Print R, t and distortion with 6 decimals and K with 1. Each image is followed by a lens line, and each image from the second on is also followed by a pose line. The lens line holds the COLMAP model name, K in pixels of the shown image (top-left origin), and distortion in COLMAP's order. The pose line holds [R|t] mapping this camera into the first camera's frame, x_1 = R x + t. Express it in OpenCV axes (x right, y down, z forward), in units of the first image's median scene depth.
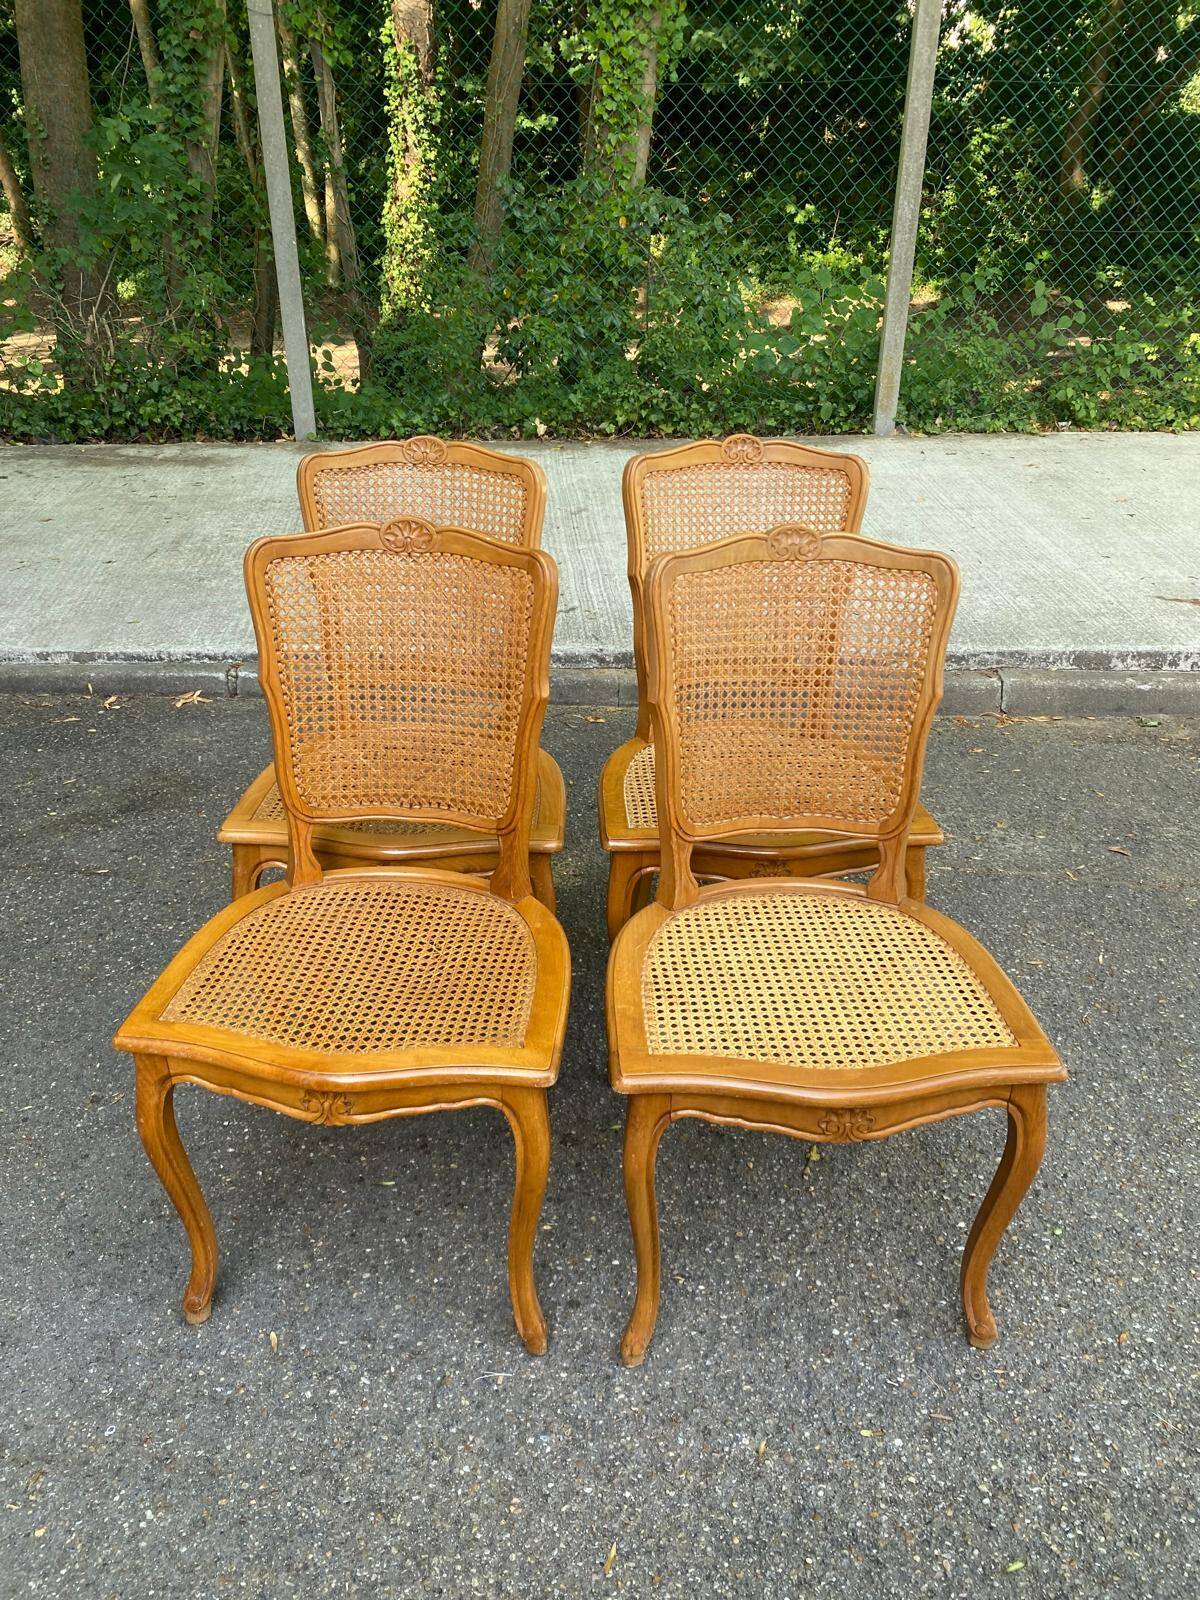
lens RADIAL K [[1221.9, 0, 591.1], [0, 1221.9, 802.5], [0, 0, 1]] dist [0.001749, 0.004745]
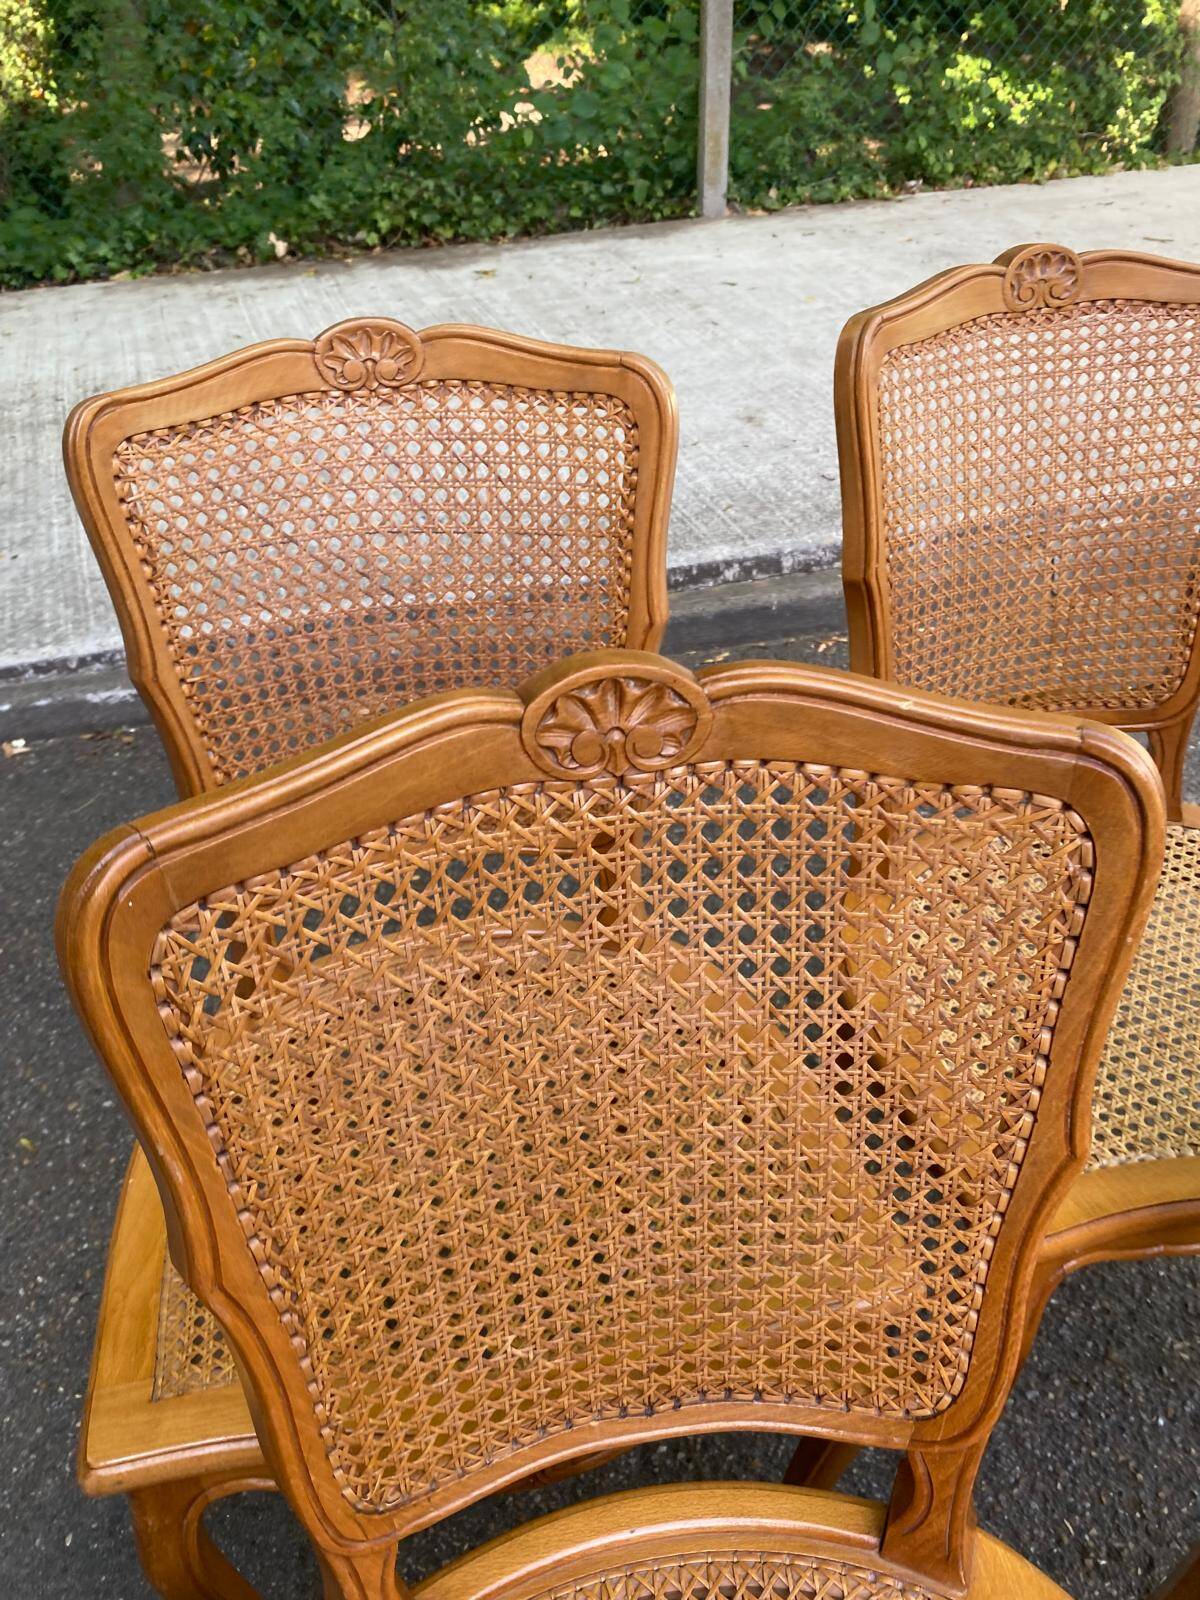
lens RADIAL K [[1221.9, 0, 586.0], [0, 1221.9, 792.3], [0, 0, 1]] dist [0.001749, 0.004745]
pose [[0.966388, -0.175728, 0.187652, -0.063059], [0.147844, 0.977018, 0.153552, -0.073125], [-0.210323, -0.120647, 0.970159, 0.211313]]
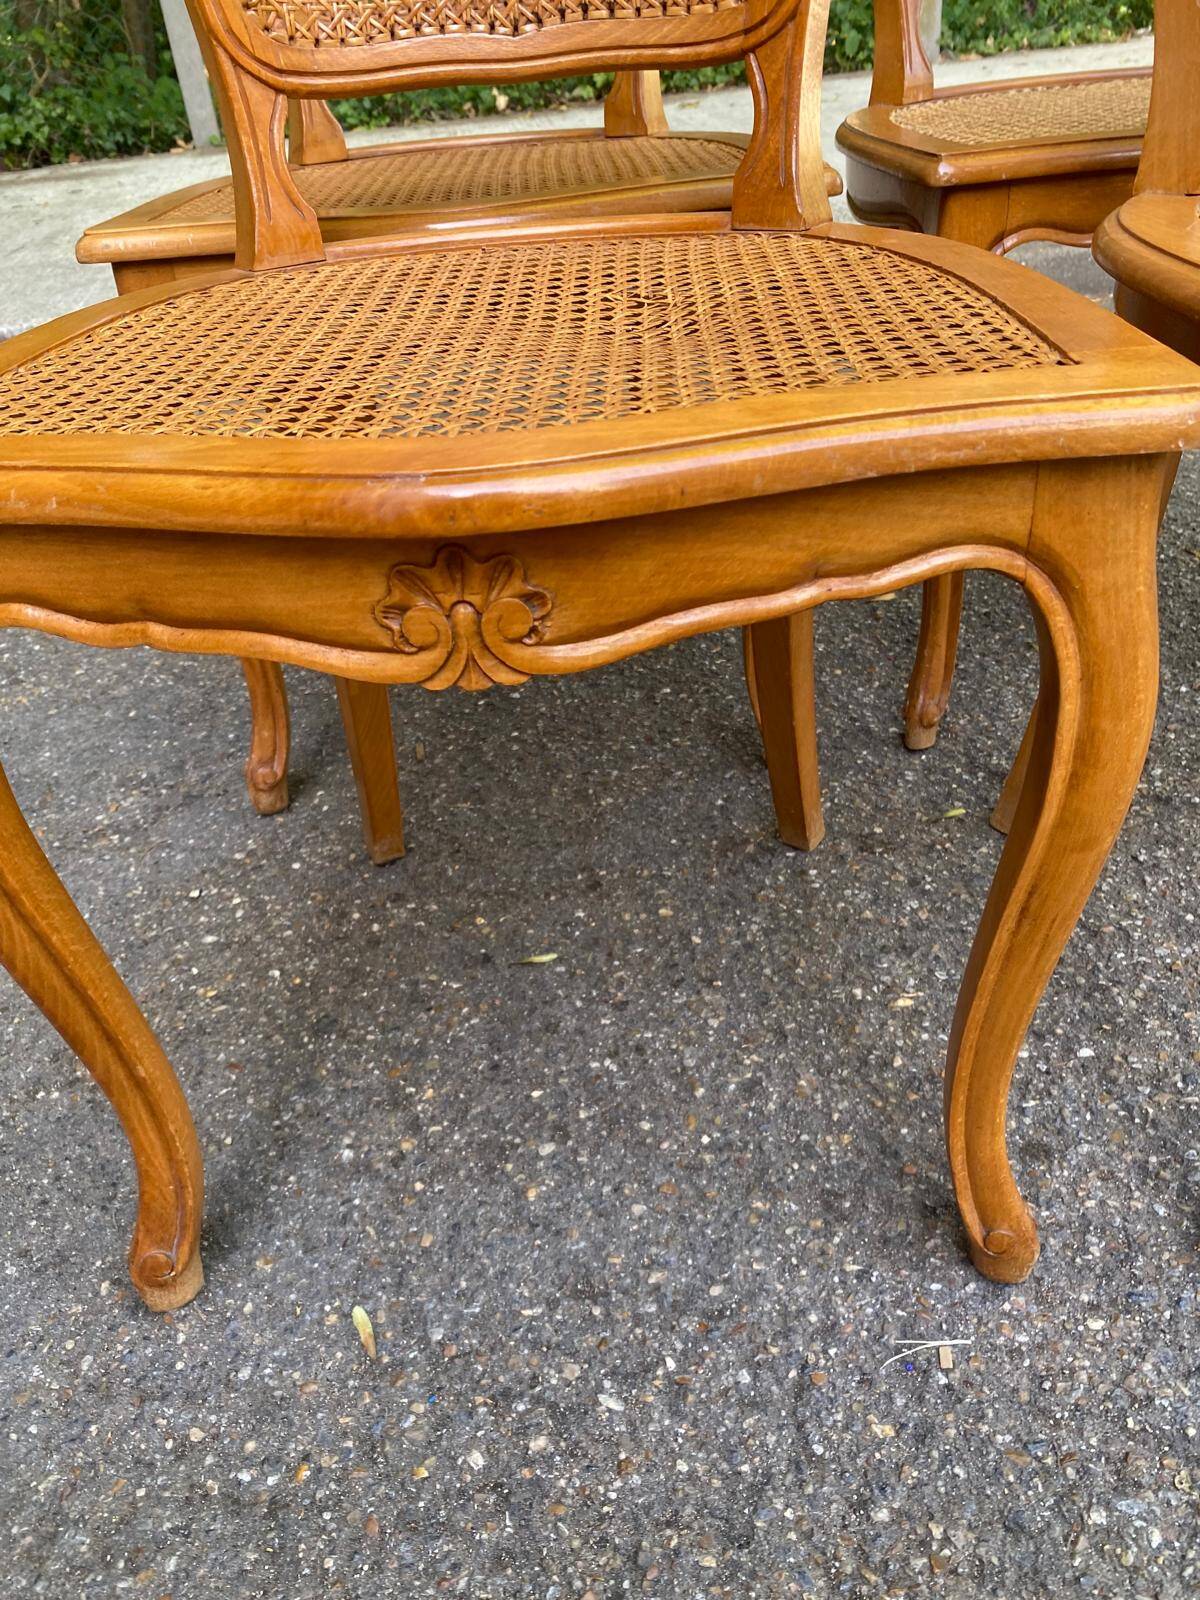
lens RADIAL K [[1227.4, 0, 594.1], [0, 1227.4, 766.3], [0, 0, 1]] dist [0.005848, -0.010734]
pose [[0.992802, -0.118463, 0.017622, -0.049847], [0.116602, 0.989648, 0.083667, 0.067737], [-0.027351, -0.081010, 0.996338, 0.178991]]
